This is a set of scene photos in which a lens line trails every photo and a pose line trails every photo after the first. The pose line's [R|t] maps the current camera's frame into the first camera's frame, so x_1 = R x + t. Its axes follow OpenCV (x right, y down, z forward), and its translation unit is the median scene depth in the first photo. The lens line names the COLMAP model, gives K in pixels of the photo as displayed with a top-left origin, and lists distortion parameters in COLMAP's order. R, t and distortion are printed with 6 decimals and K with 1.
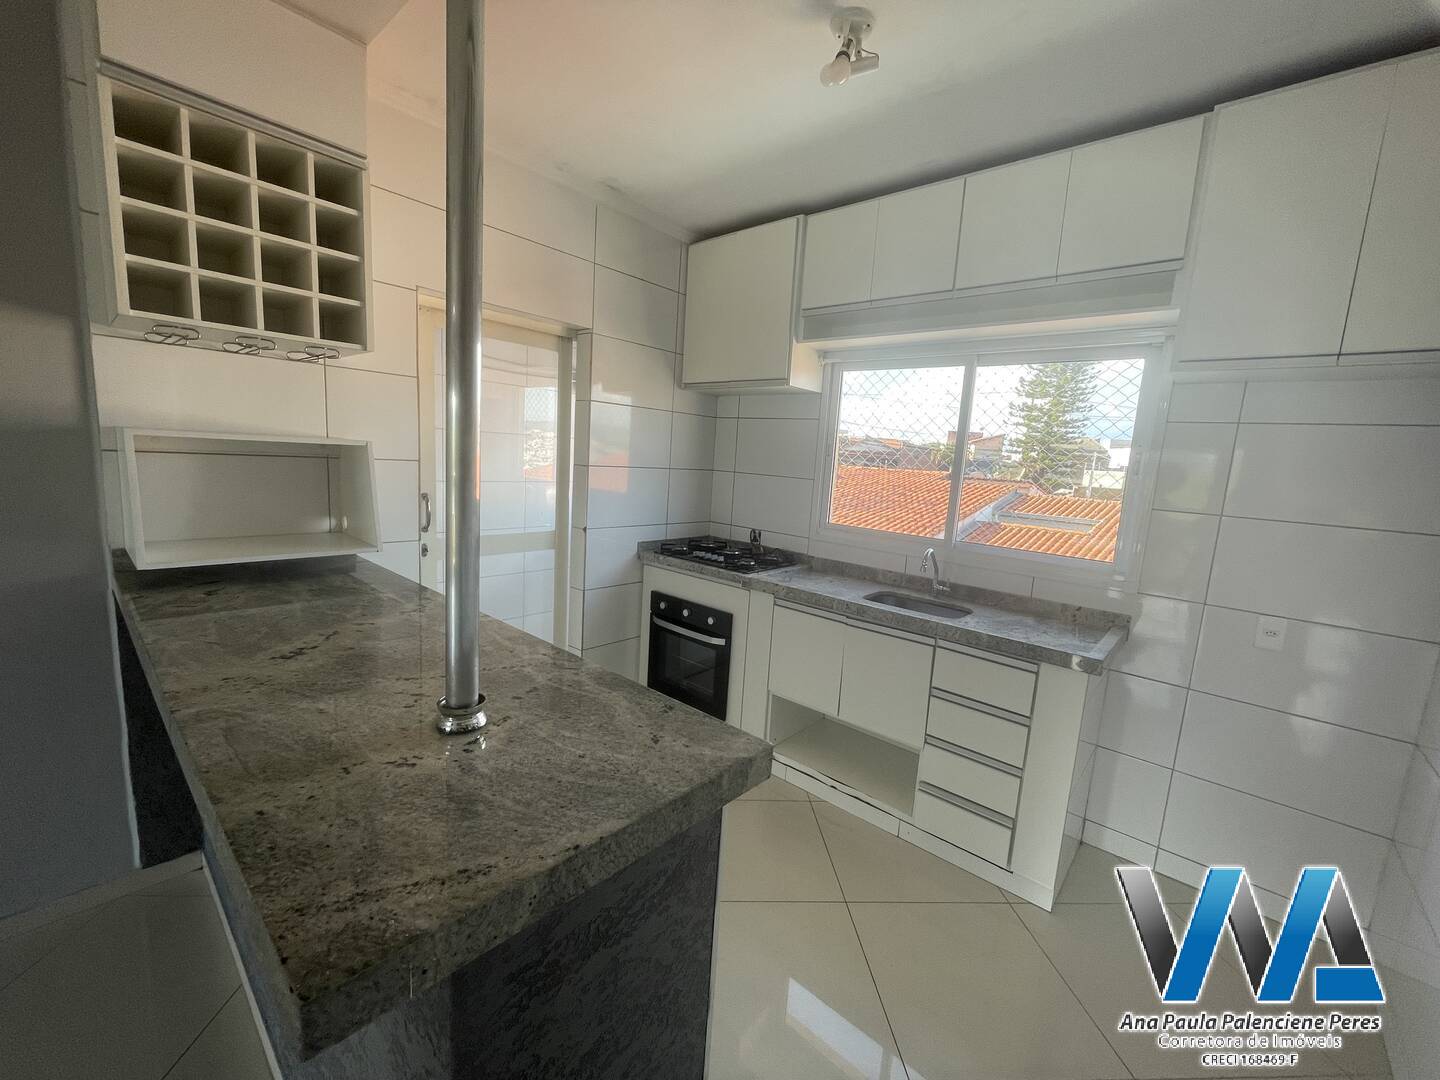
lens RADIAL K [[579.1, 0, 720.5], [0, 579.1, 540.4], [0, 0, 1]] dist [-0.005033, -0.000655]
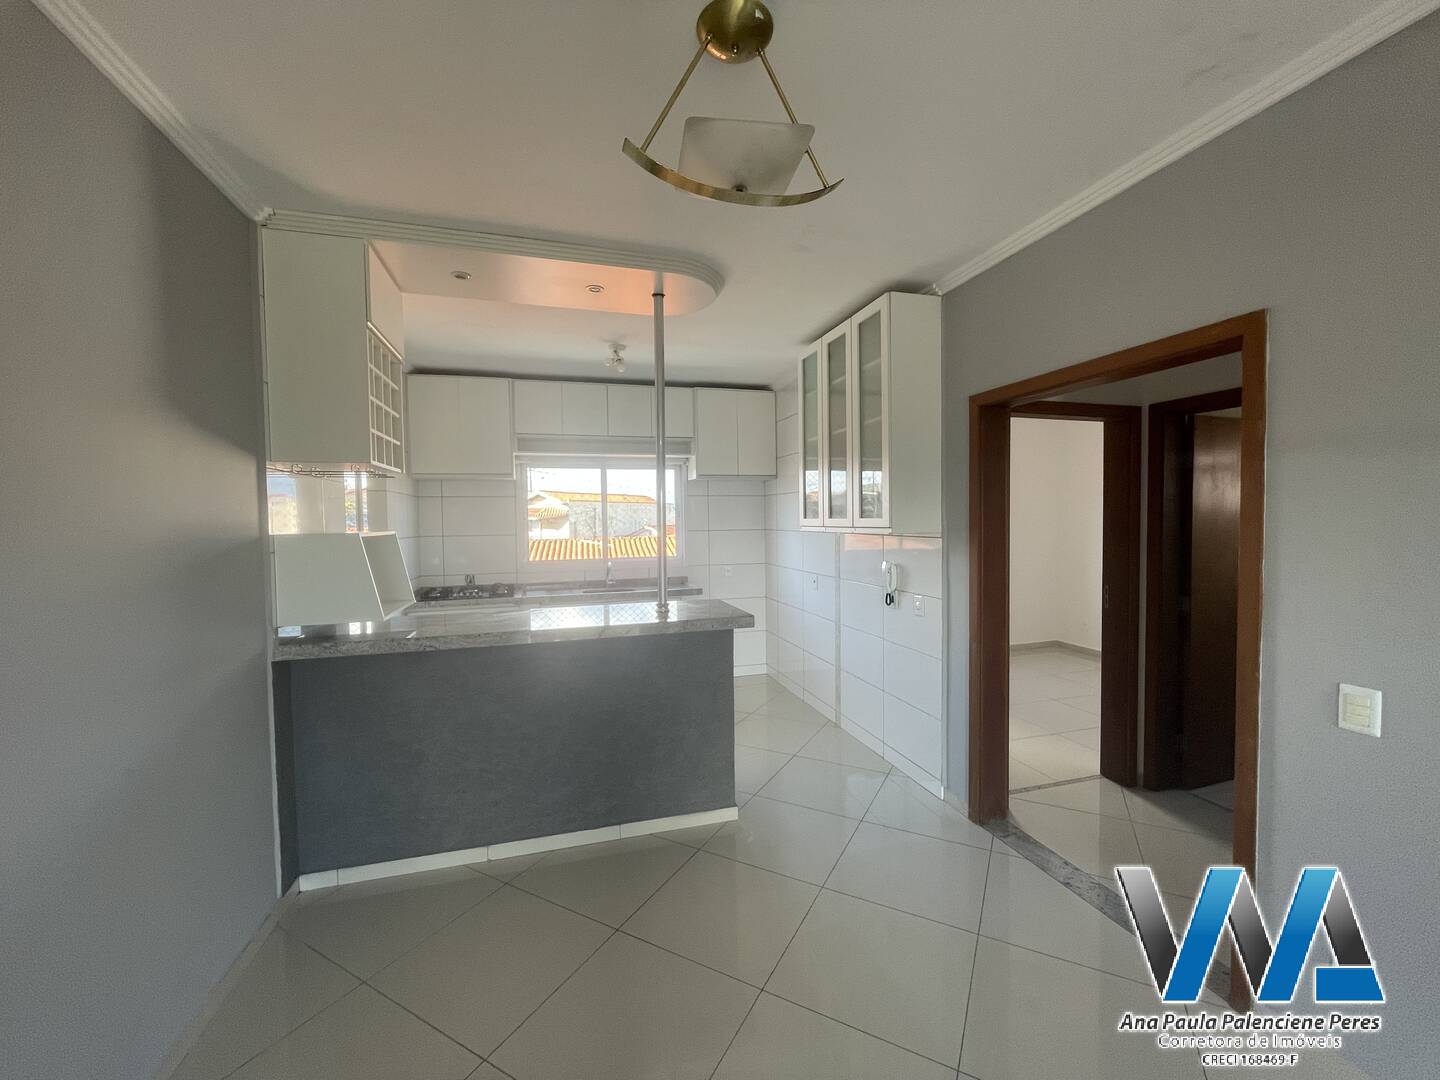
lens RADIAL K [[579.1, 0, 723.2], [0, 579.1, 541.1], [0, 0, 1]] dist [-0.005033, -0.000655]
pose [[0.530609, -0.102936, 0.841343, -1.207861], [0.172513, 0.984938, 0.011706, -0.014137], [-0.829875, 0.138932, 0.540375, -0.429647]]
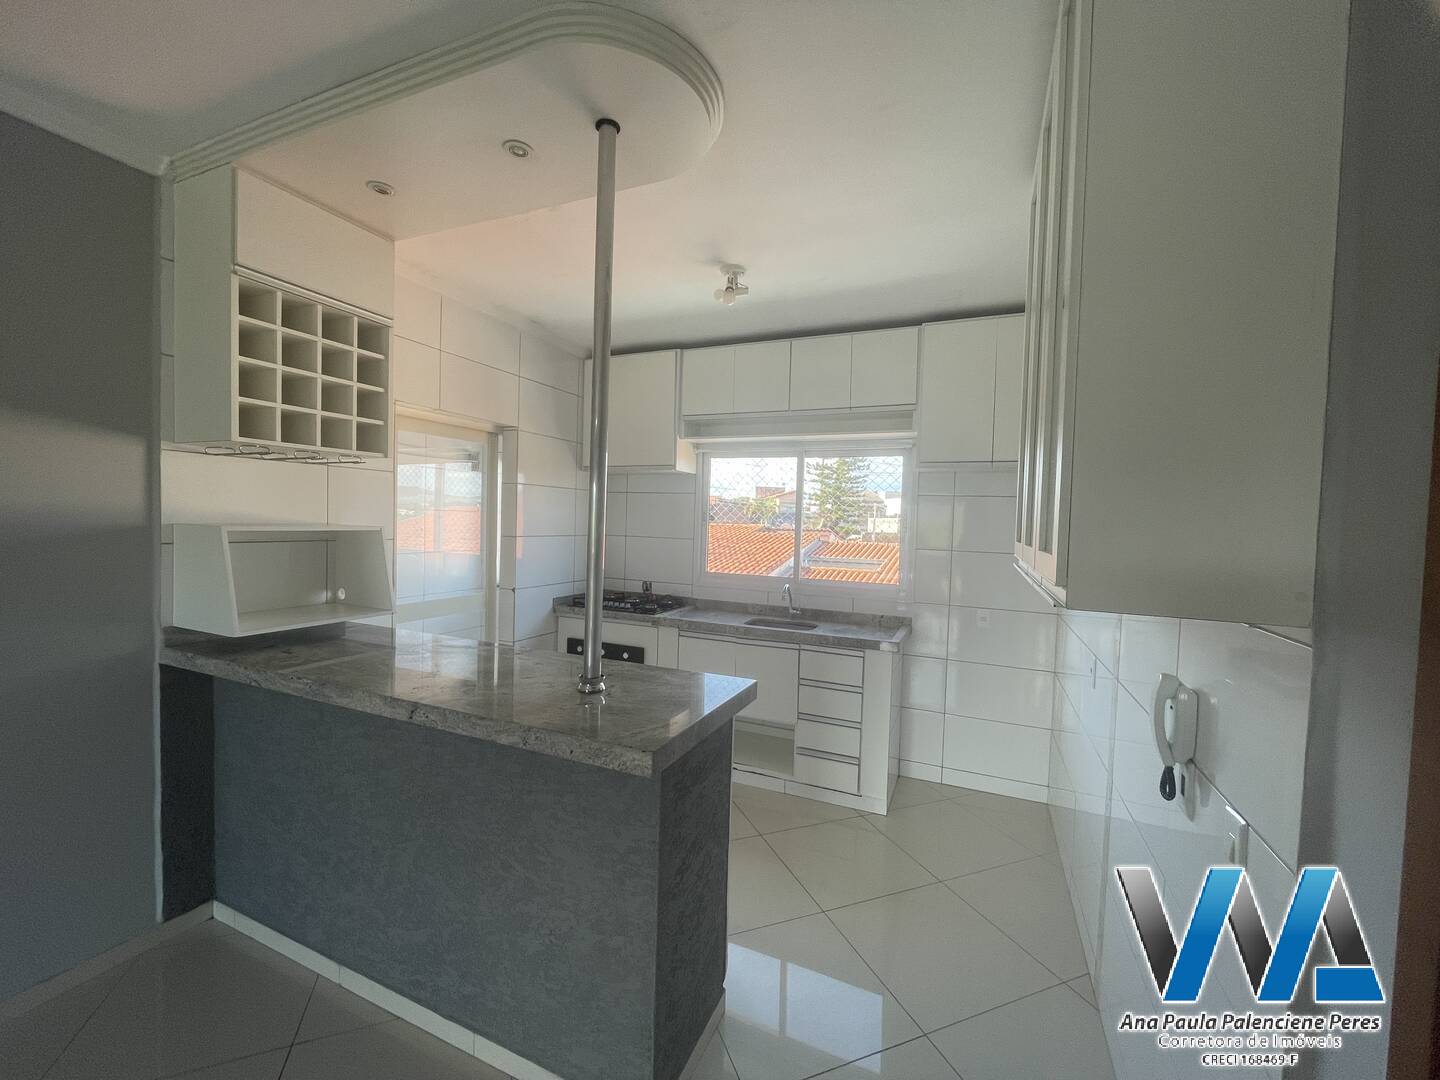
lens RADIAL K [[579.1, 0, 722.1], [0, 579.1, 539.7], [0, 0, 1]] dist [-0.005033, -0.000655]
pose [[0.951030, -0.044886, 0.305821, -0.247763], [0.074833, 0.993402, -0.086908, 0.019414], [-0.299902, 0.105537, 0.948114, -0.354978]]
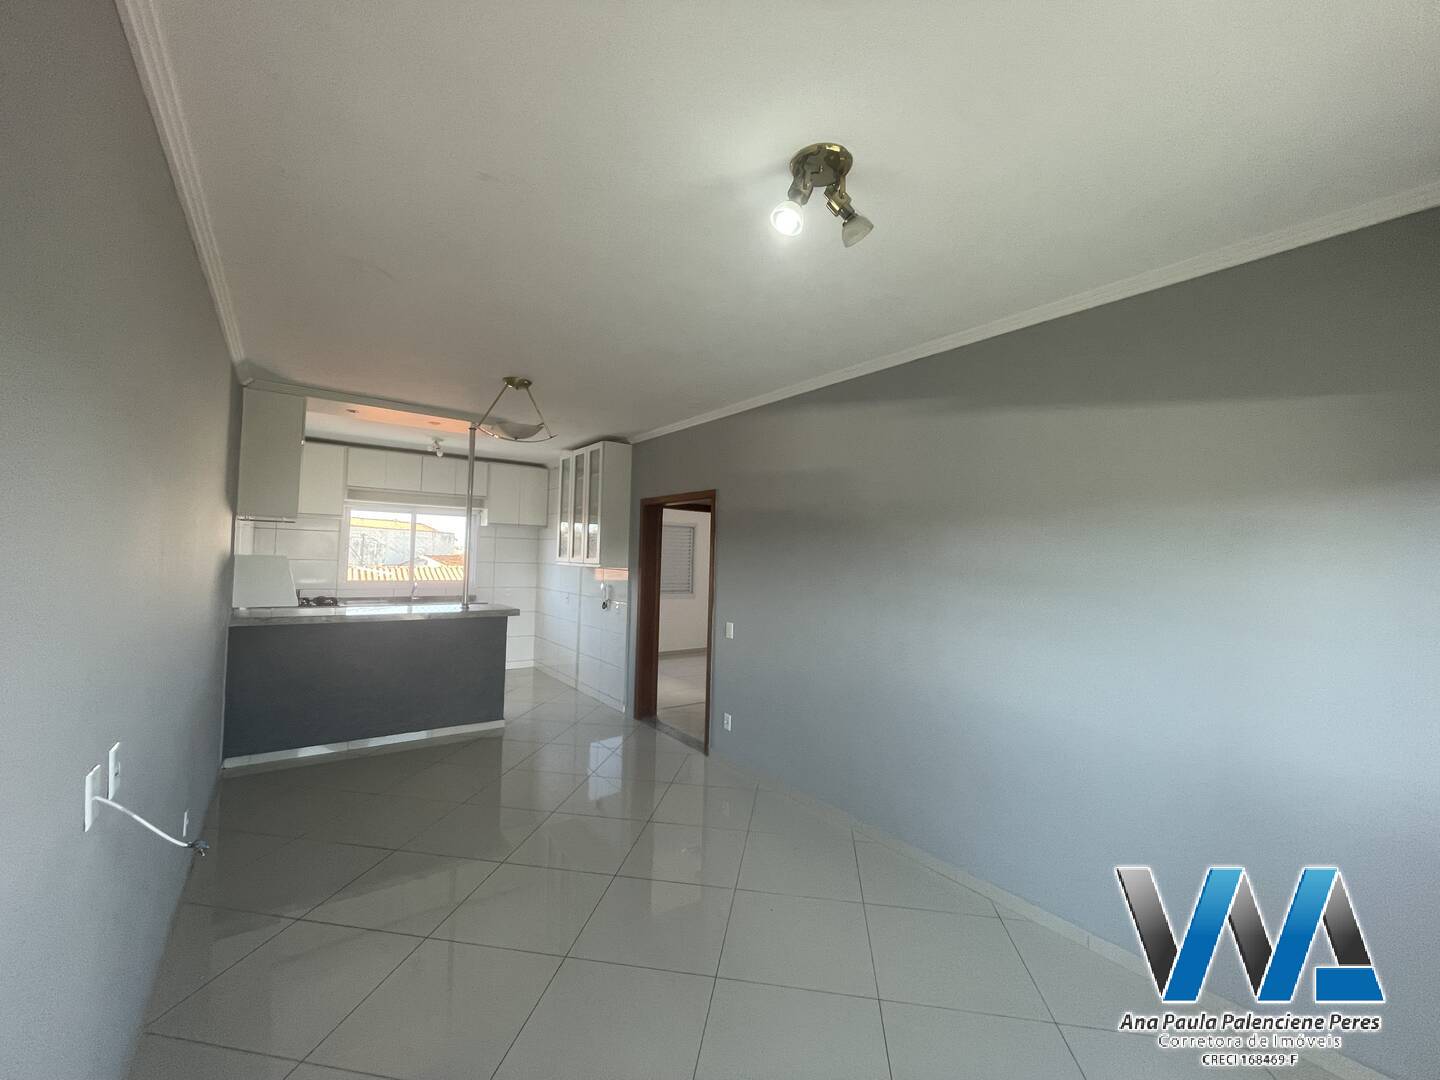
lens RADIAL K [[579.1, 0, 721.2], [0, 579.1, 543.2], [0, 0, 1]] dist [-0.005033, -0.000655]
pose [[0.210096, -0.033741, 0.977098, -2.196784], [0.129797, 0.991520, 0.006330, -0.000703], [-0.969026, 0.125495, 0.212694, -1.077741]]
